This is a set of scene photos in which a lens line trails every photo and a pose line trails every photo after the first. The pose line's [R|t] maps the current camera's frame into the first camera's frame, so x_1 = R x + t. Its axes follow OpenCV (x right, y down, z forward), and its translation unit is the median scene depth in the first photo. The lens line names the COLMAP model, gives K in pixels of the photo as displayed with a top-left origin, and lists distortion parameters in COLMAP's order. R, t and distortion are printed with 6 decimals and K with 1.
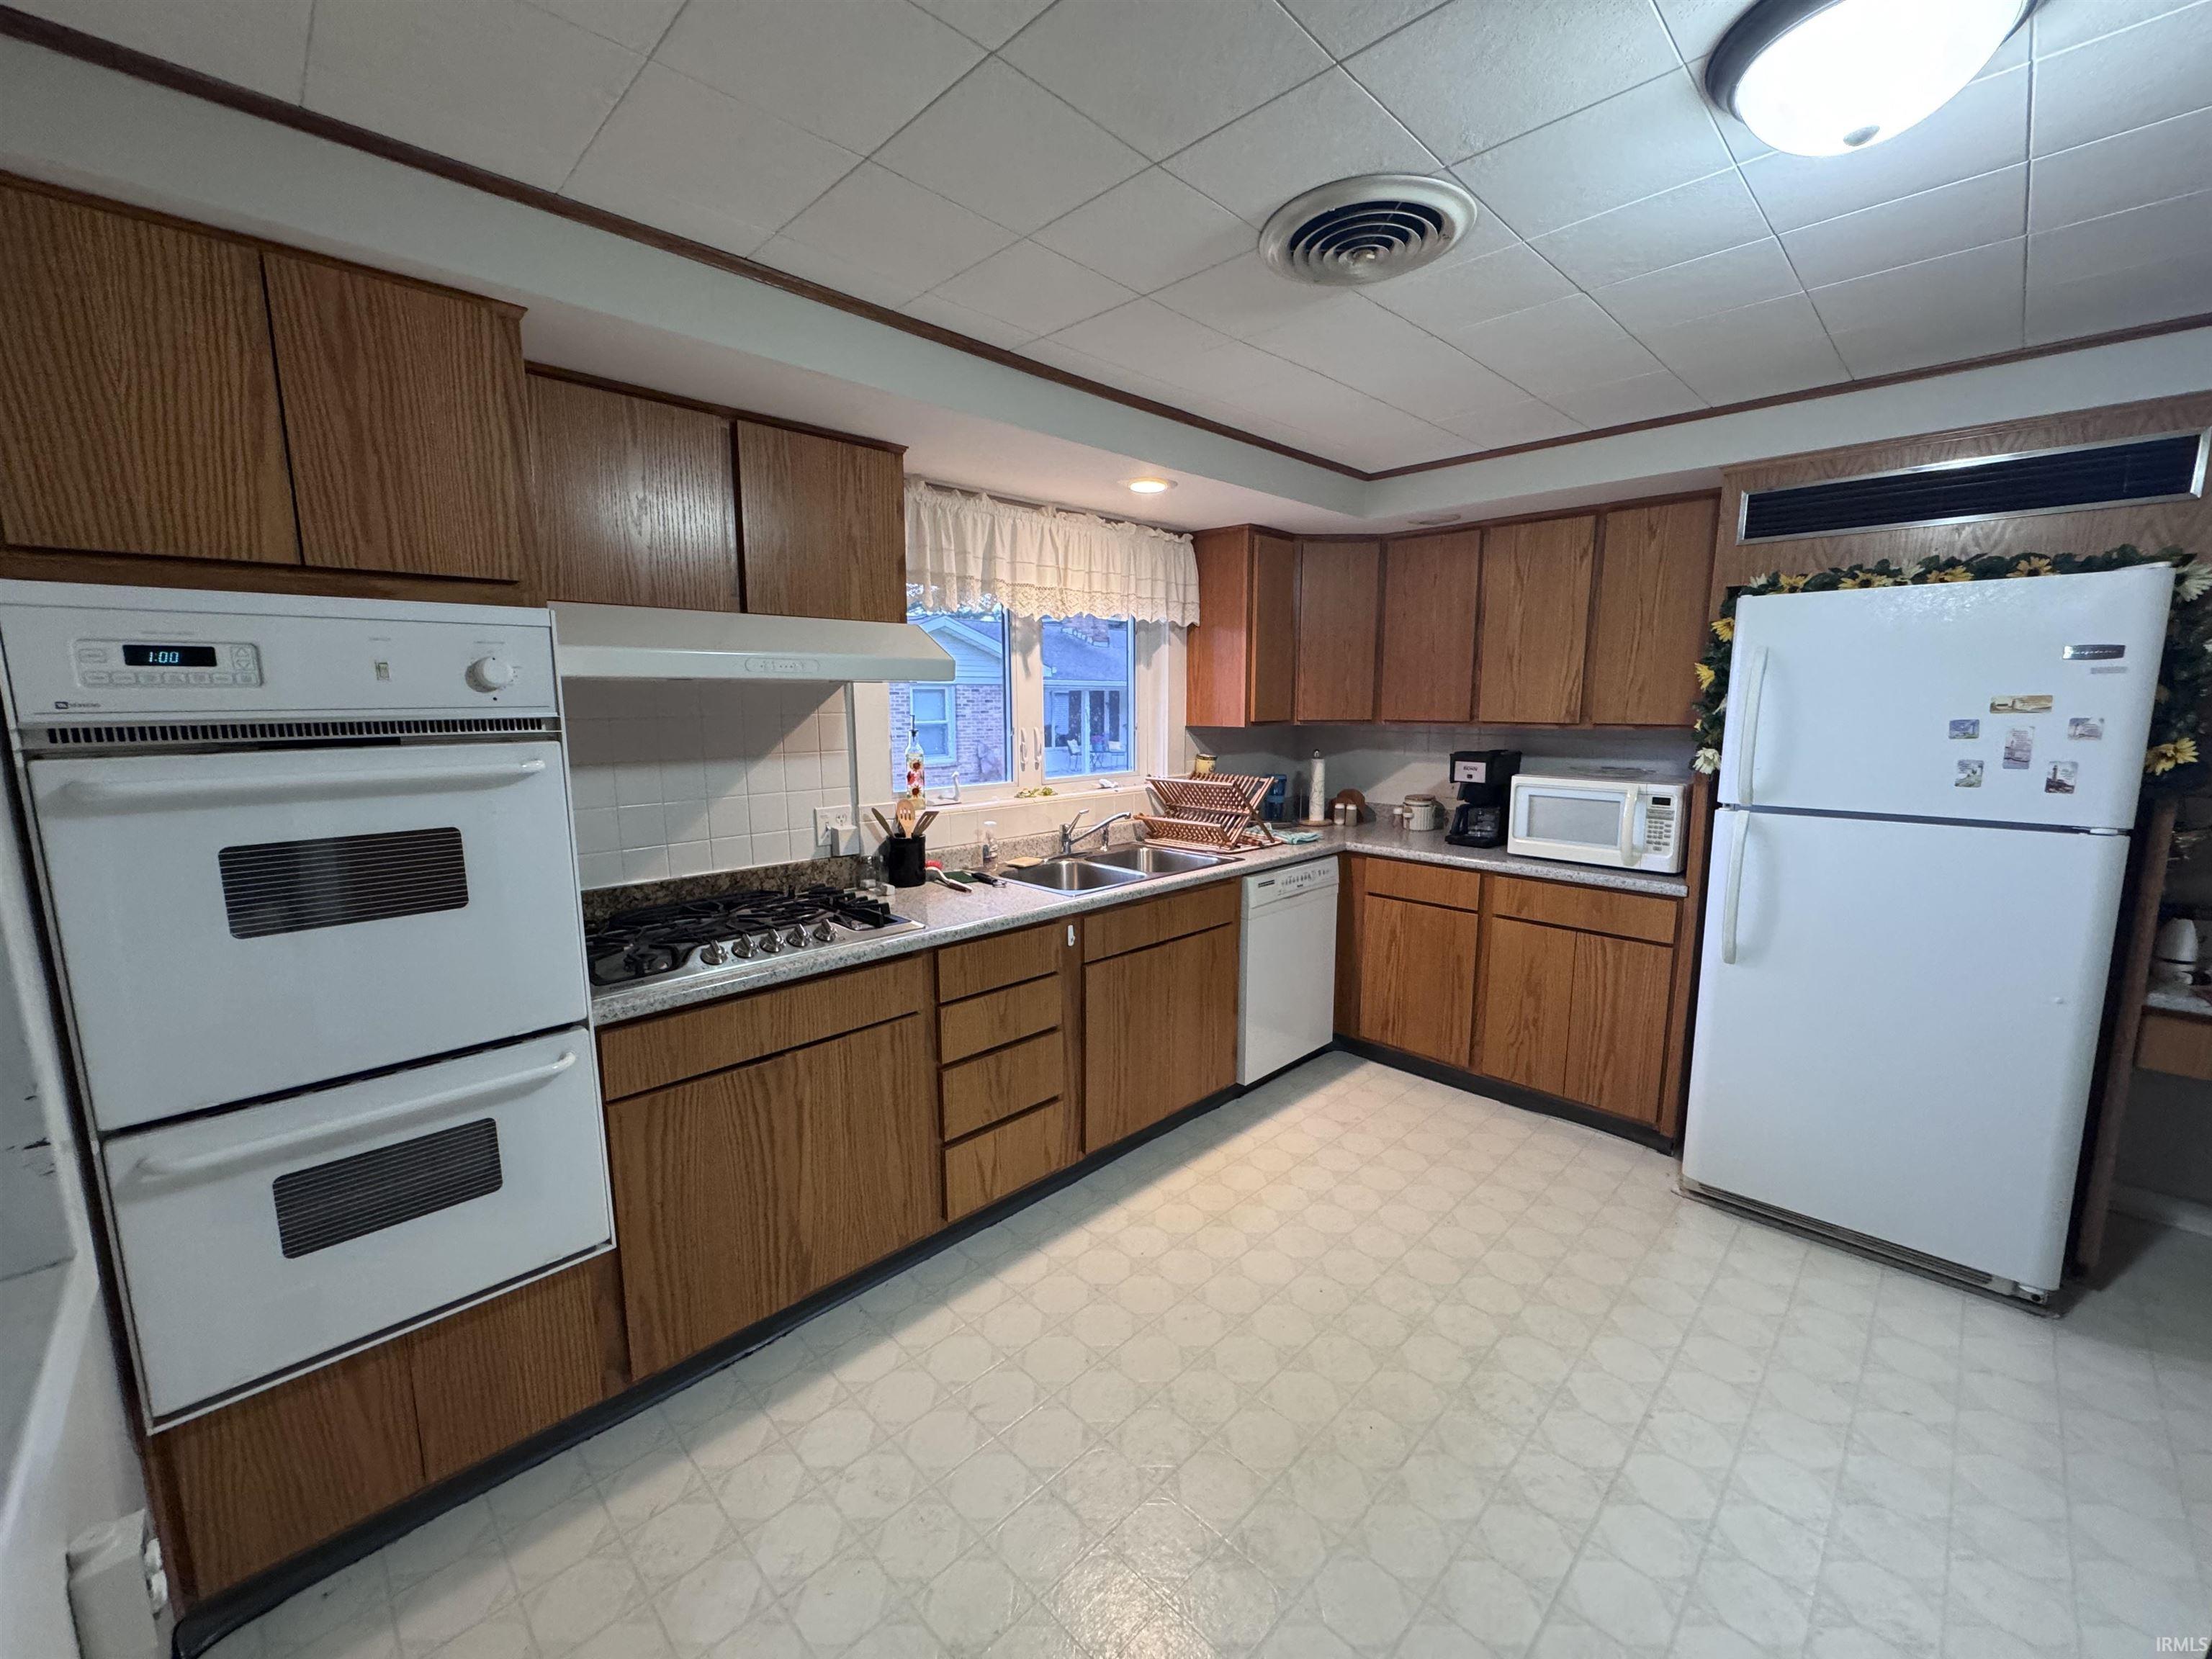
lens RADIAL K [[878.1, 0, 1107.2], [0, 878.1, 830.3], [0, 0, 1]] dist [-0.001836, -0.000278]
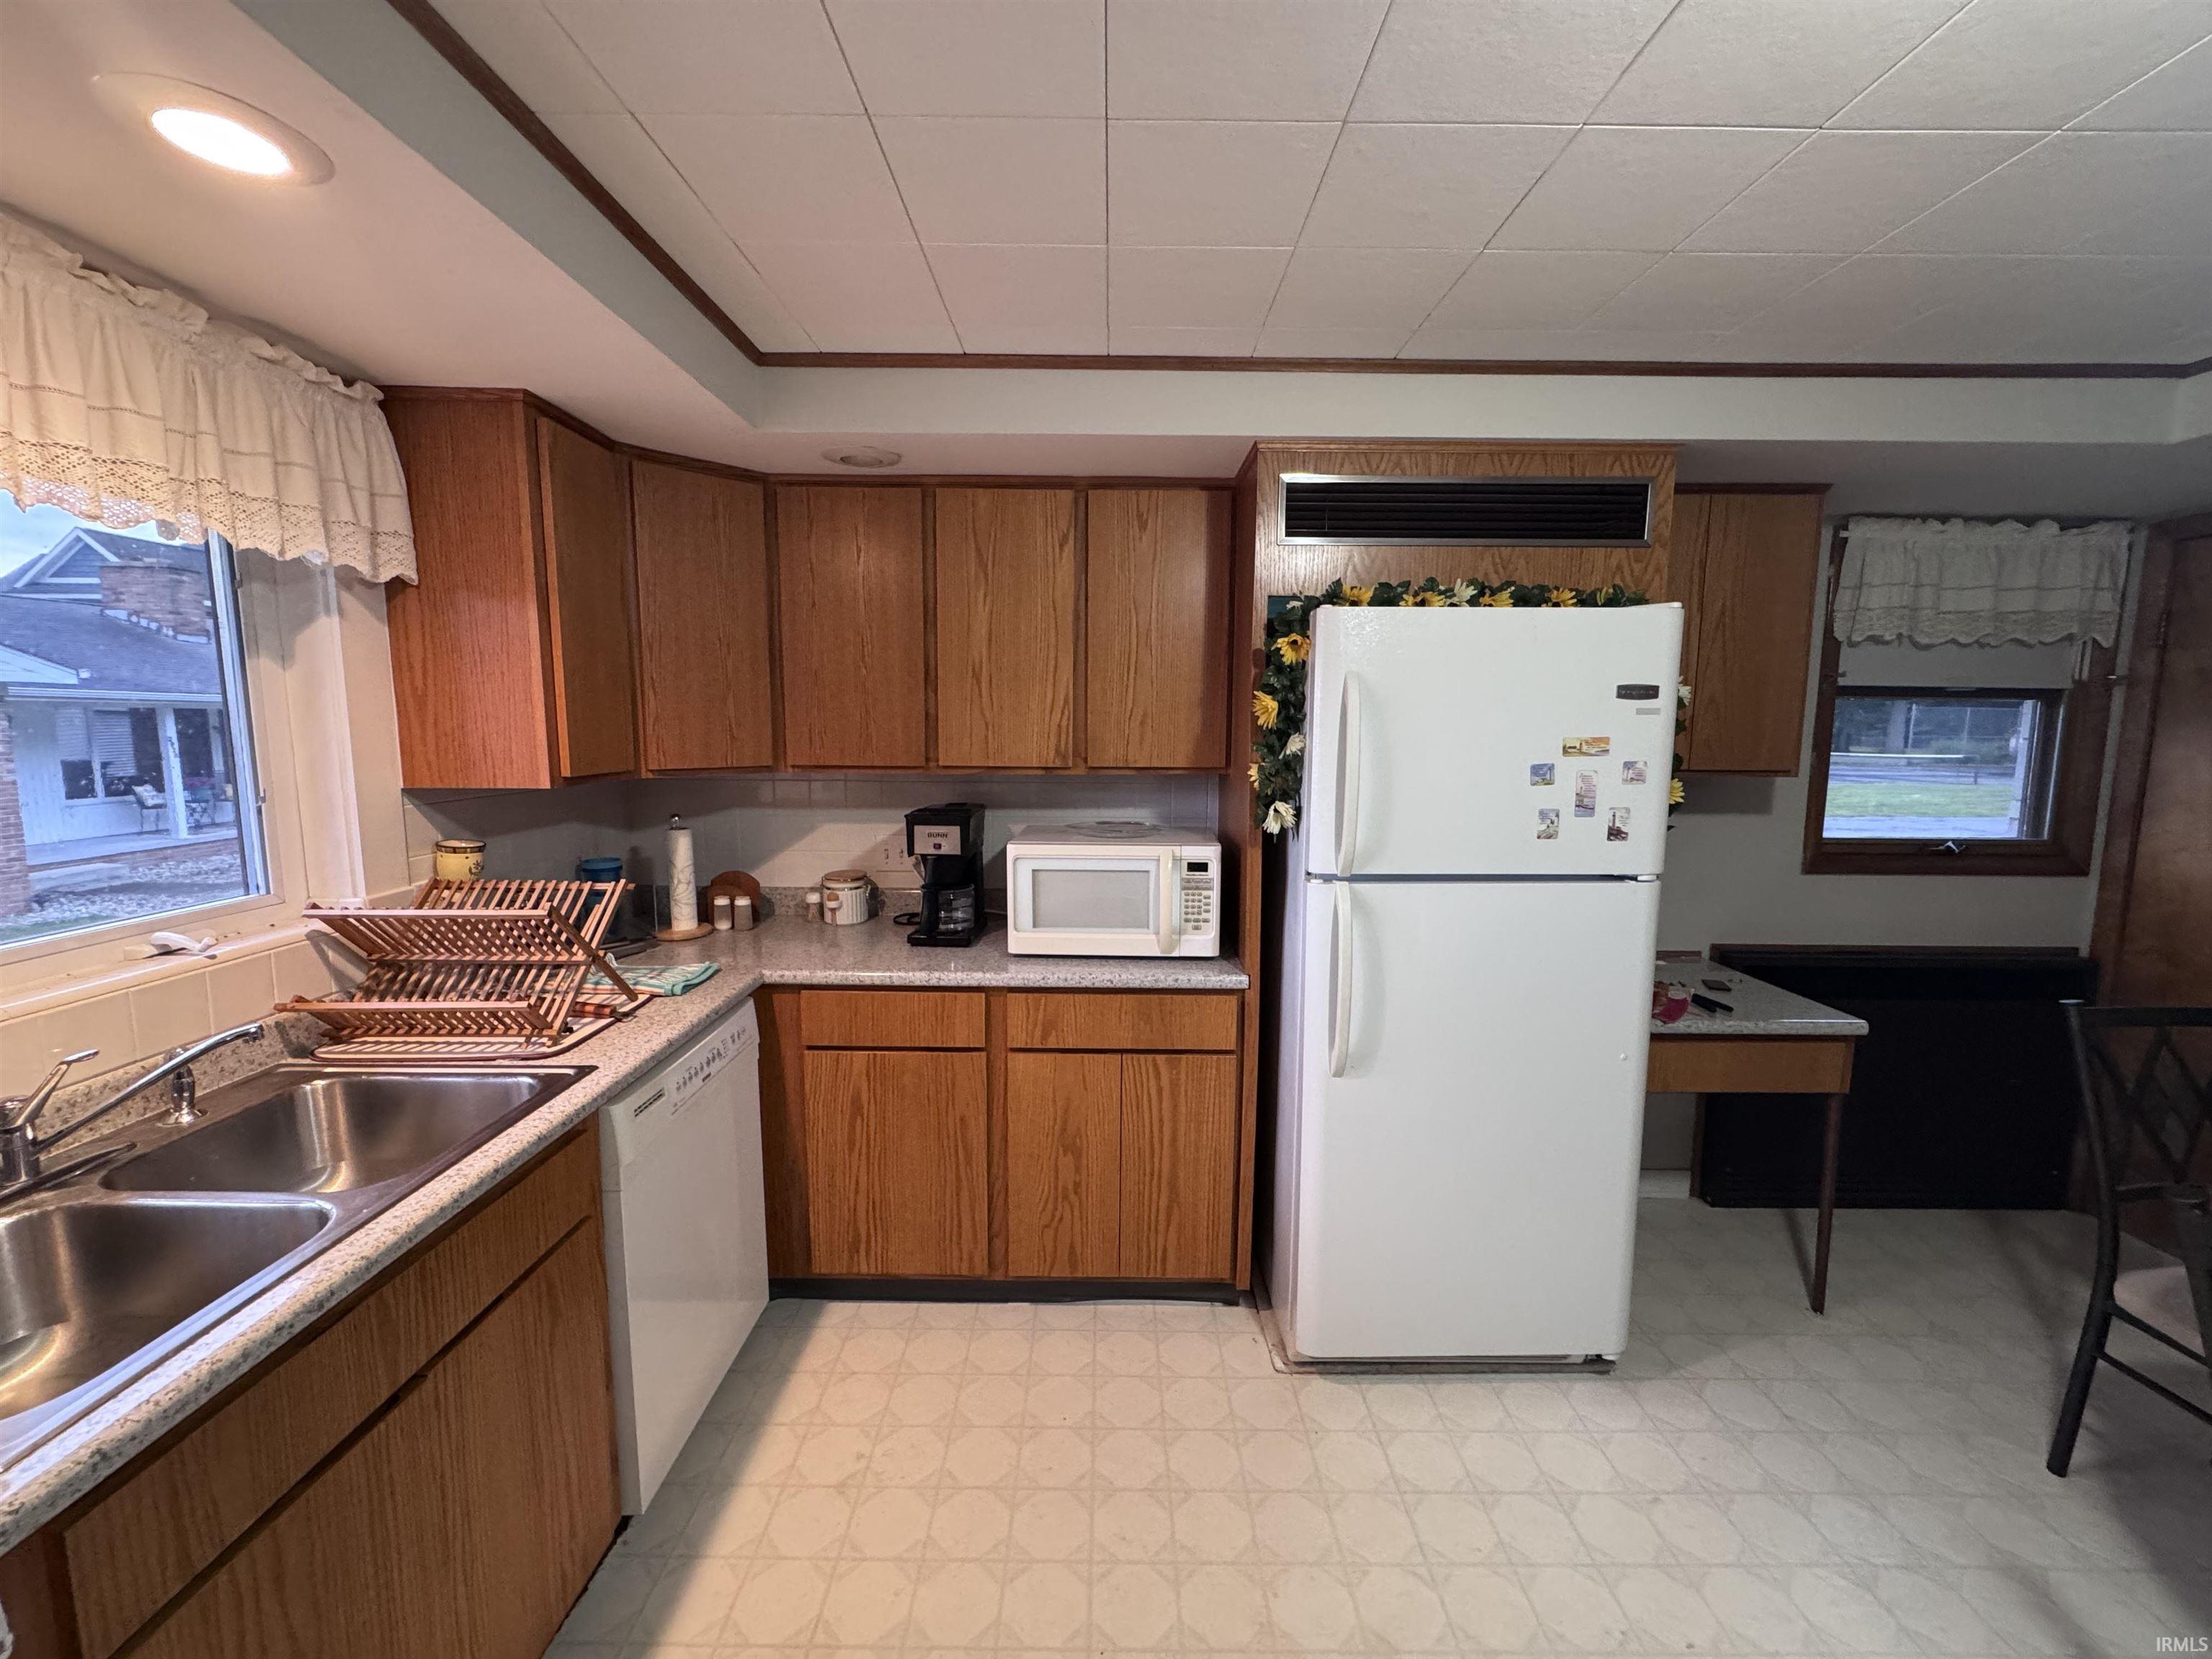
lens RADIAL K [[878.1, 0, 1101.3], [0, 878.1, 829.7], [0, 0, 1]] dist [-0.001836, -0.000278]
pose [[0.708478, -0.078365, 0.701369, 0.025121], [0.097561, 0.995149, 0.012640, -0.077131], [-0.698957, 0.059471, 0.712686, 0.459910]]
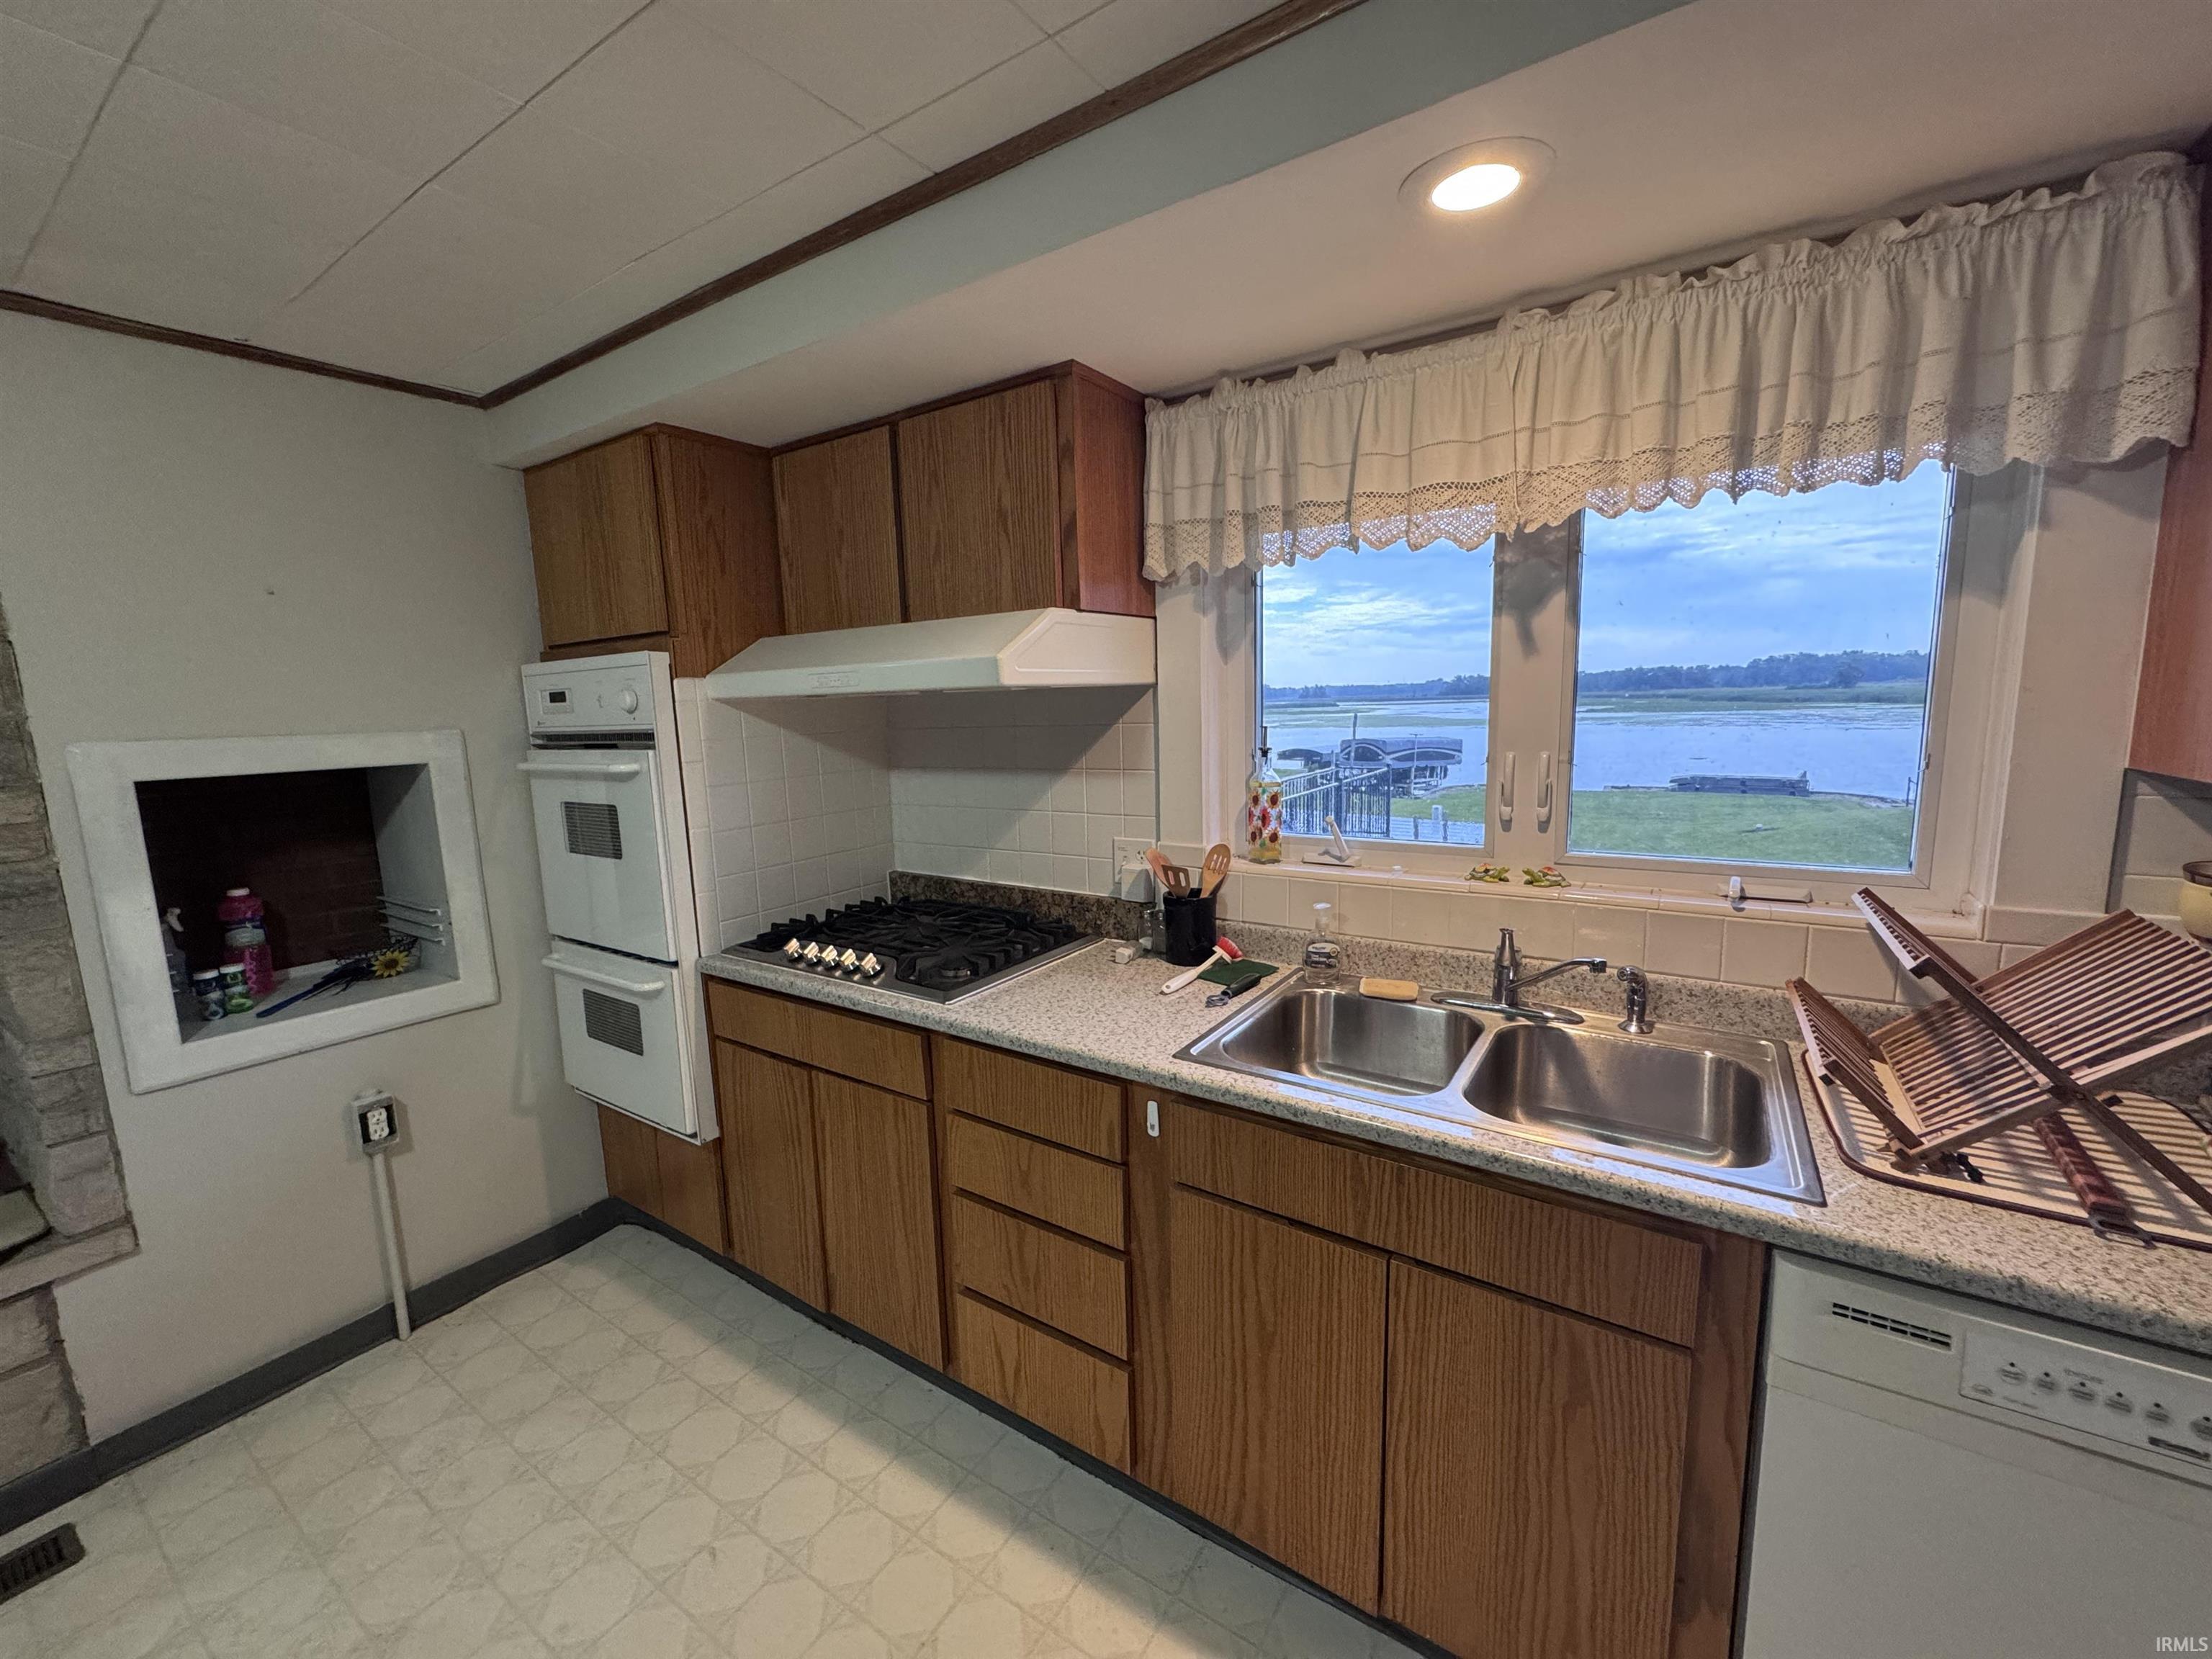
lens RADIAL K [[878.1, 0, 1101.9], [0, 878.1, 829.0], [0, 0, 1]] dist [-0.001836, -0.000278]
pose [[0.200094, 0.137013, -0.970149, 0.397674], [-0.120739, 0.986075, 0.114359, -0.106073], [0.972309, 0.094252, 0.213851, 0.679107]]
